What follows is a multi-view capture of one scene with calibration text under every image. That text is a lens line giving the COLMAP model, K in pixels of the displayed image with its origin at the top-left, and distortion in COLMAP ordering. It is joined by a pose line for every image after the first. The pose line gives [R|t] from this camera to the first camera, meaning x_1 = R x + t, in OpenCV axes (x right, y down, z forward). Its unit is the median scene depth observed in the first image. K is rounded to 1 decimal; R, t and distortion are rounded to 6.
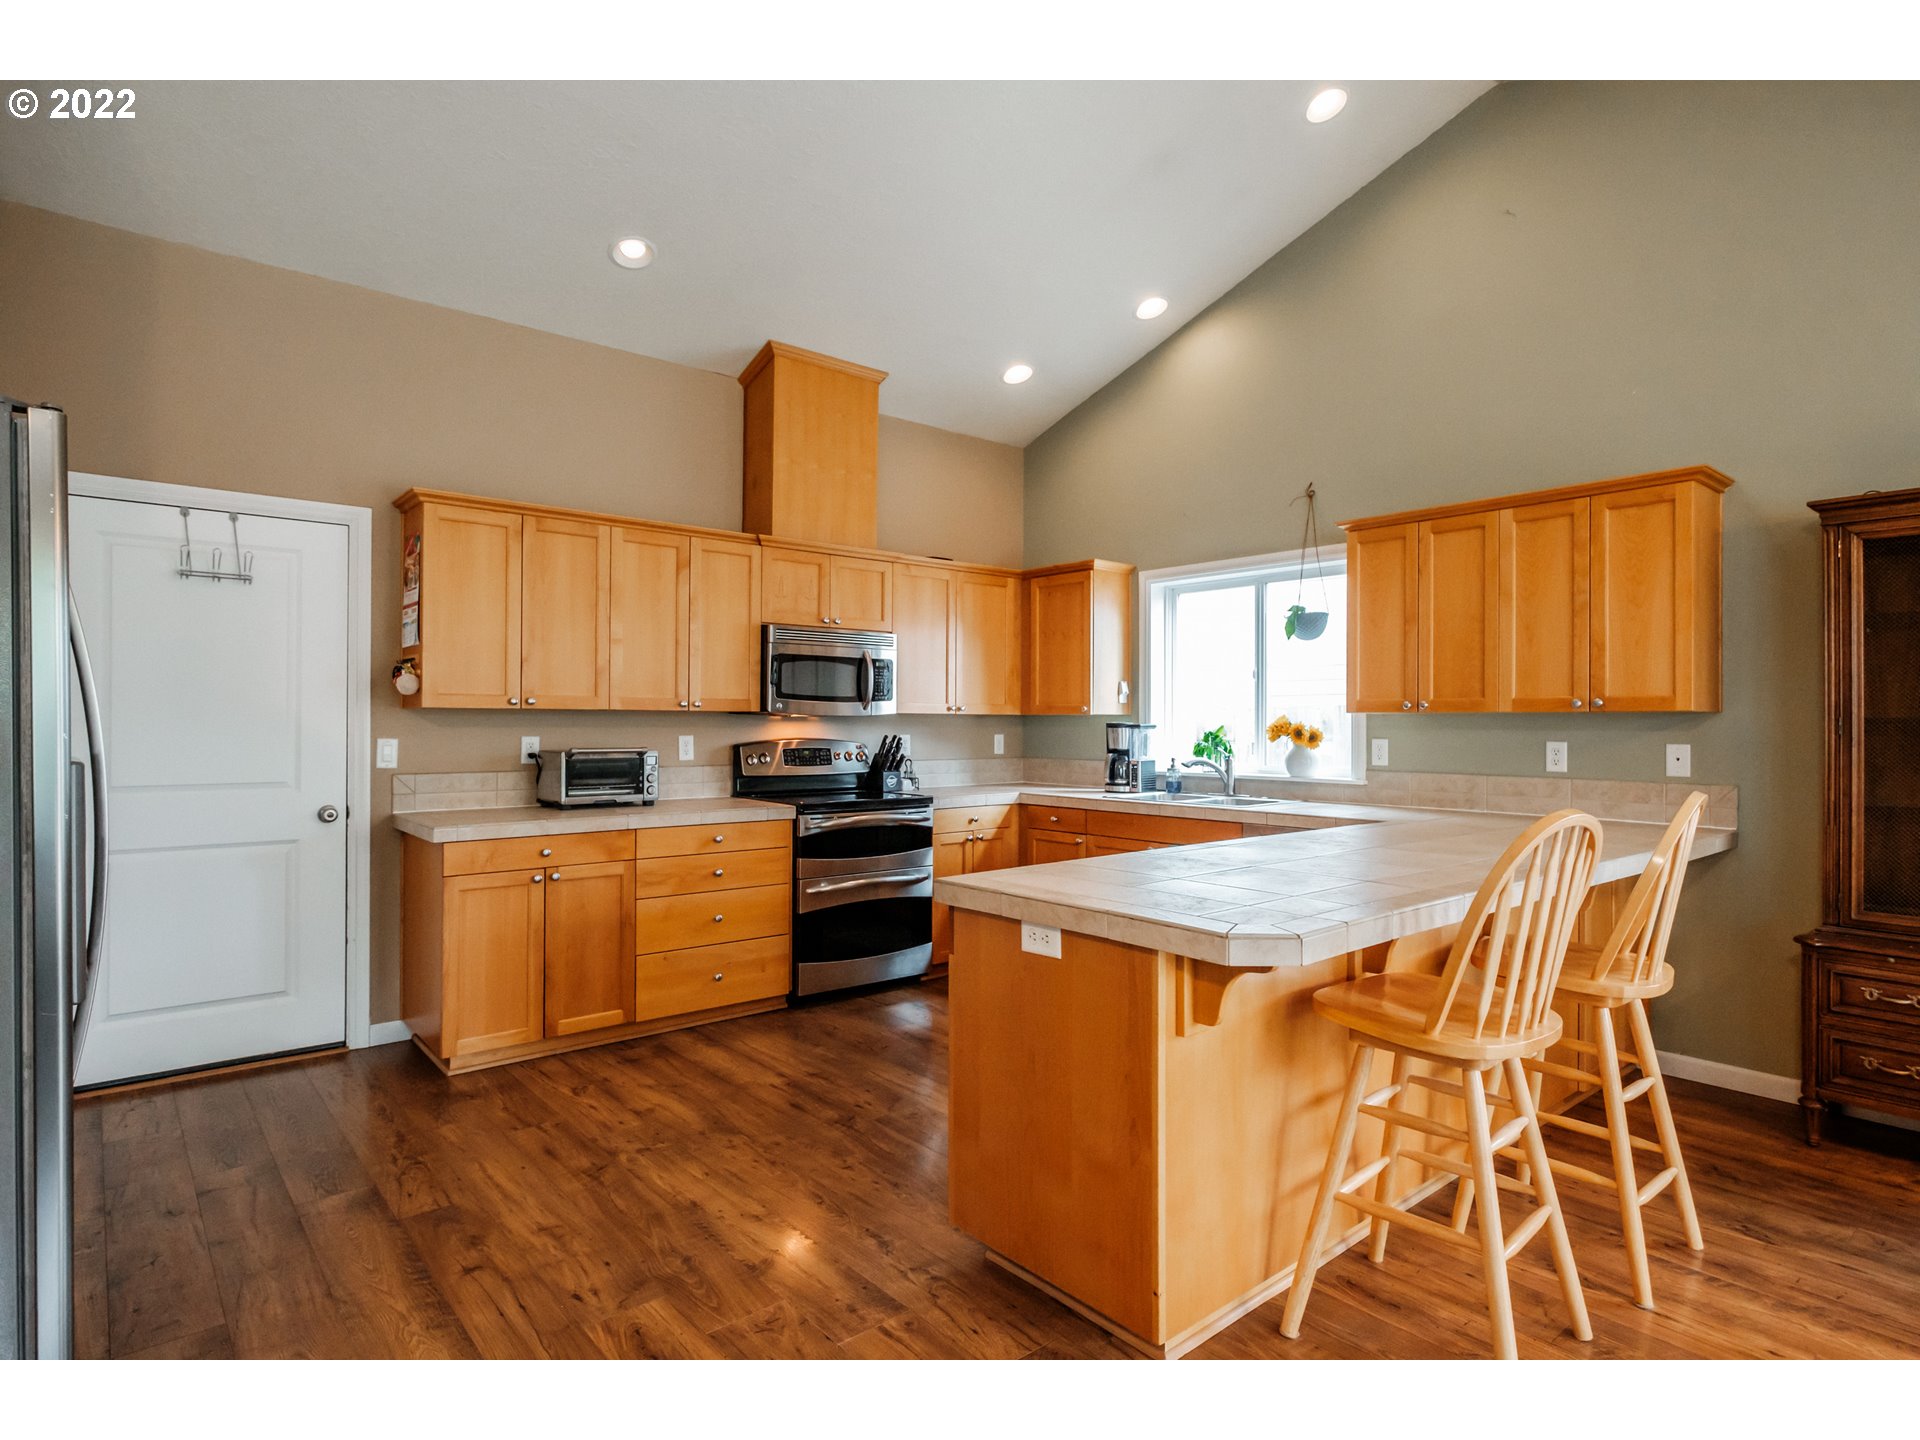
lens RADIAL K [[1033.2, 0, 960.0], [0, 1033.2, 720.0], [0, 0, 1]] dist [0.004629, 0.000582]
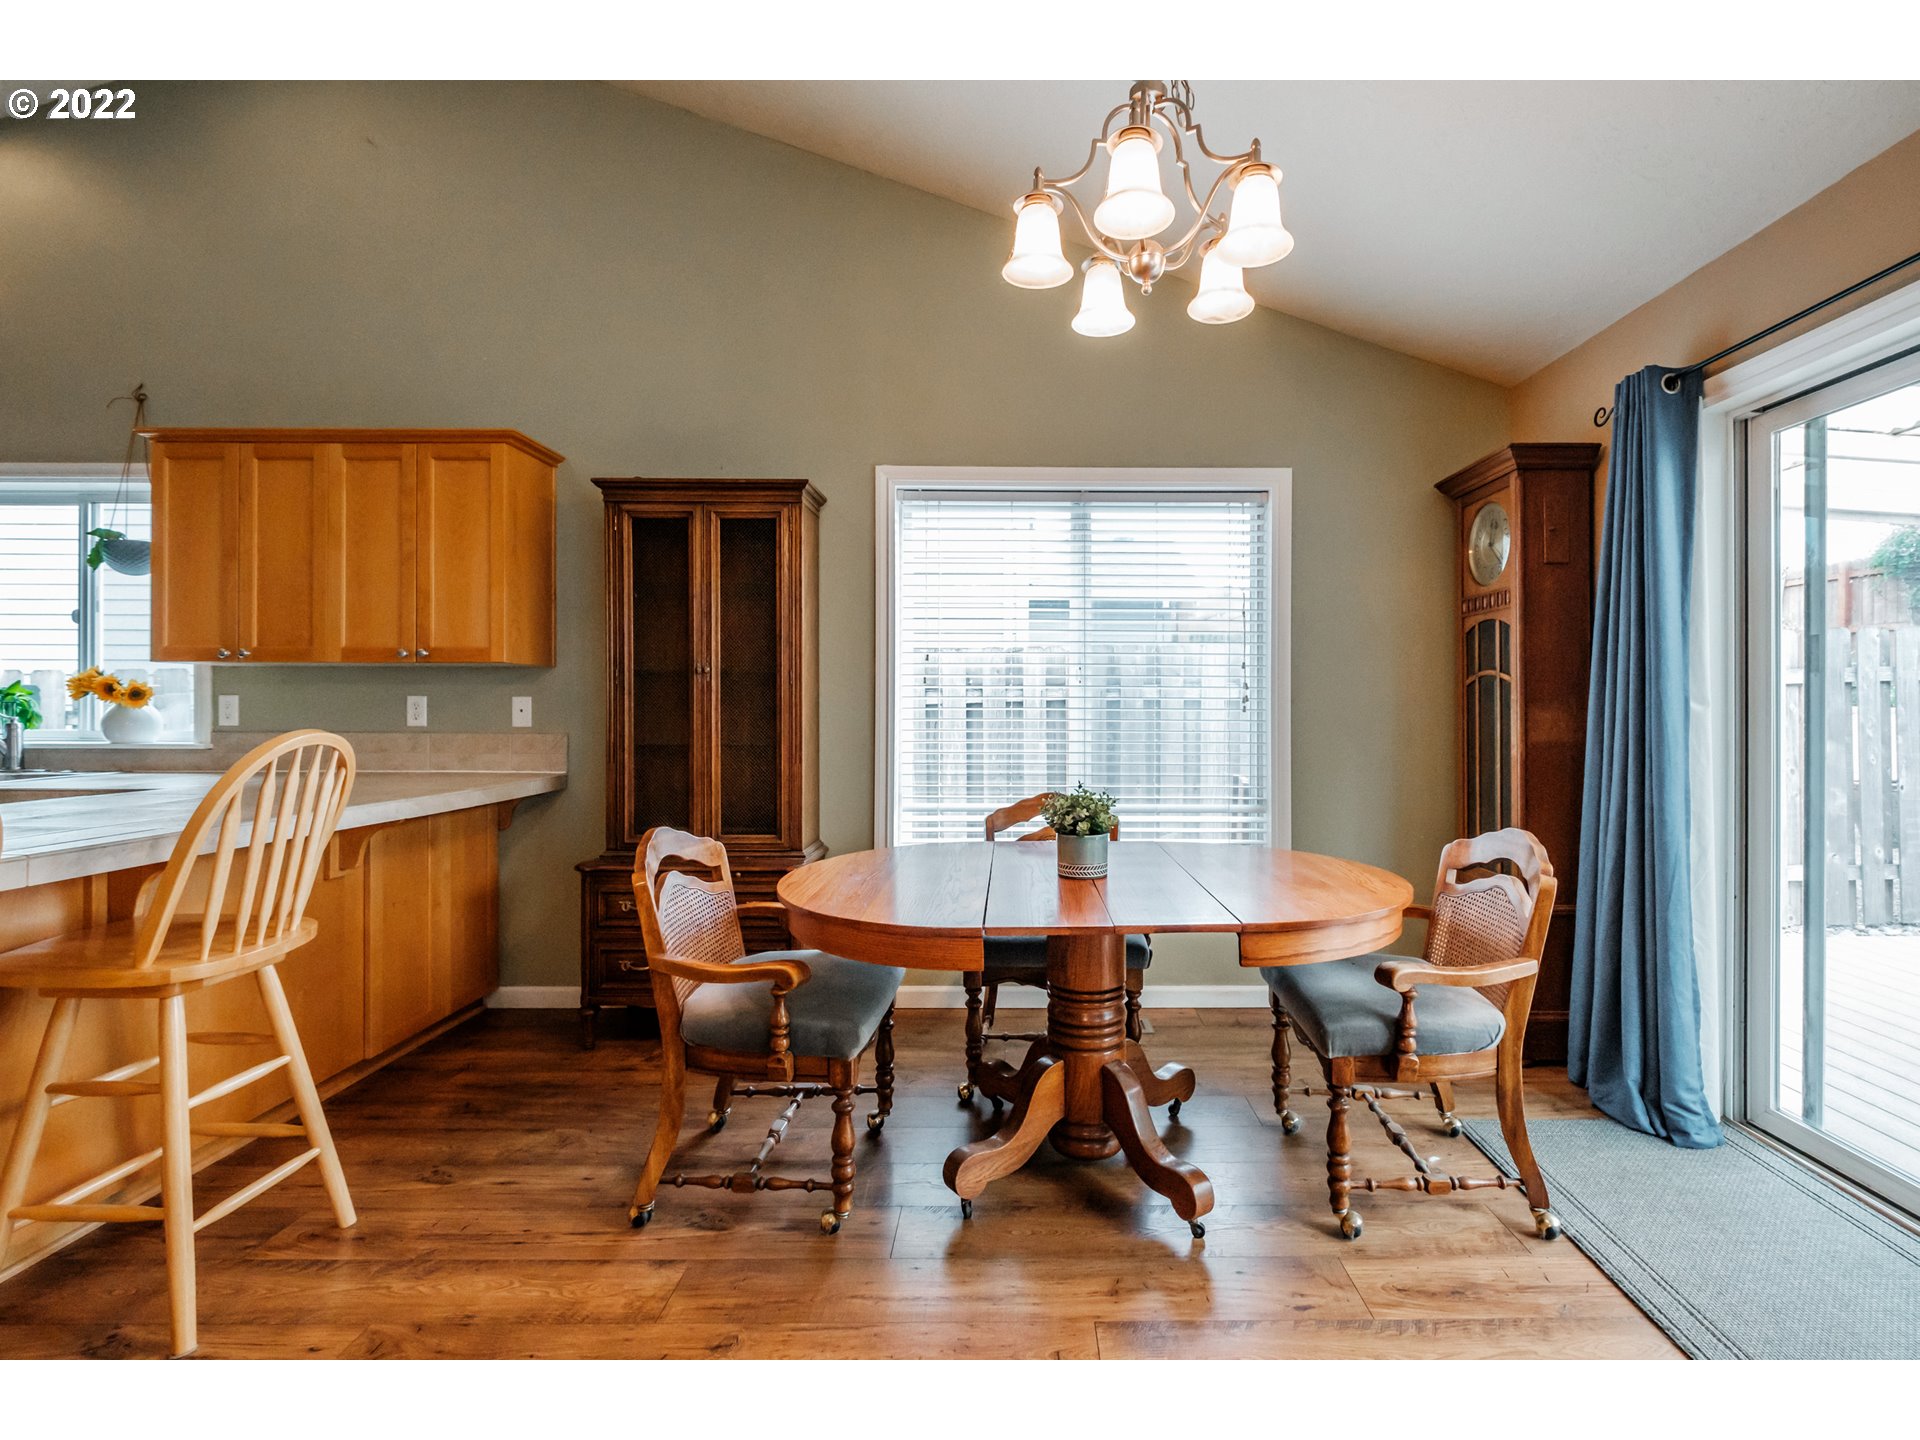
lens RADIAL K [[861.9, 0, 1027.7], [0, 861.9, 701.8], [0, 0, 1]] dist [-0.001156, -0.000334]
pose [[0.640088, 0.001484, 0.768301, 0.264907], [-0.001279, 0.999999, -0.000866, 0.022249], [-0.768301, -0.000428, 0.640089, 0.022867]]
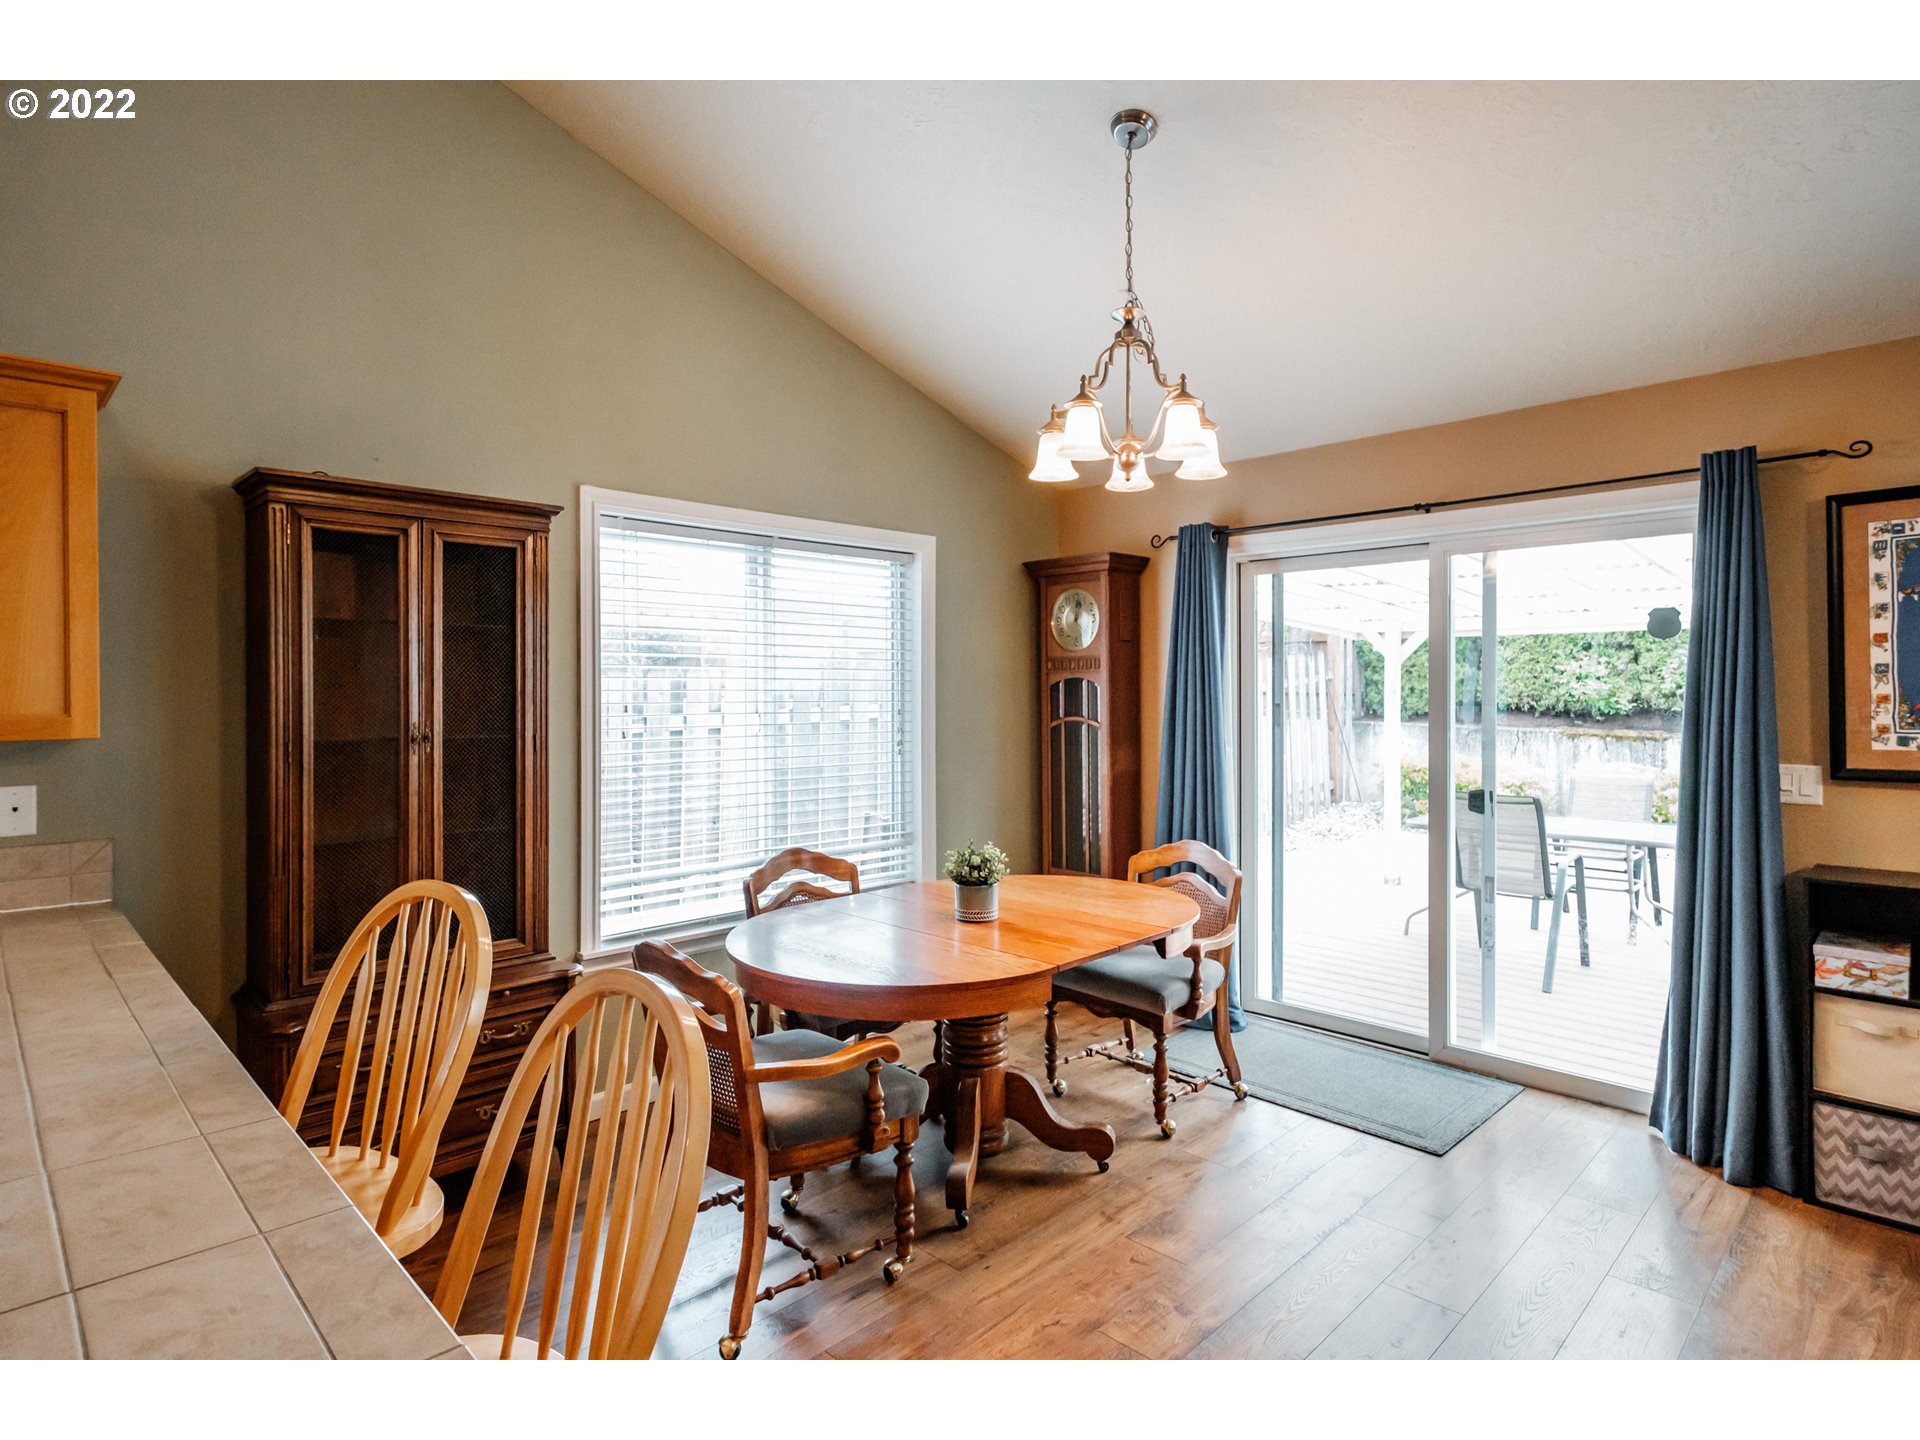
lens RADIAL K [[1041.5, 0, 972.3], [0, 1041.5, 690.7], [0, 0, 1]] dist [-0.001363, 0.001357]
pose [[-0.096195, -0.003015, 0.995358, -0.007144], [0.000441, 0.999995, 0.003072, -0.029222], [-0.995362, 0.000735, -0.096193, 0.357204]]
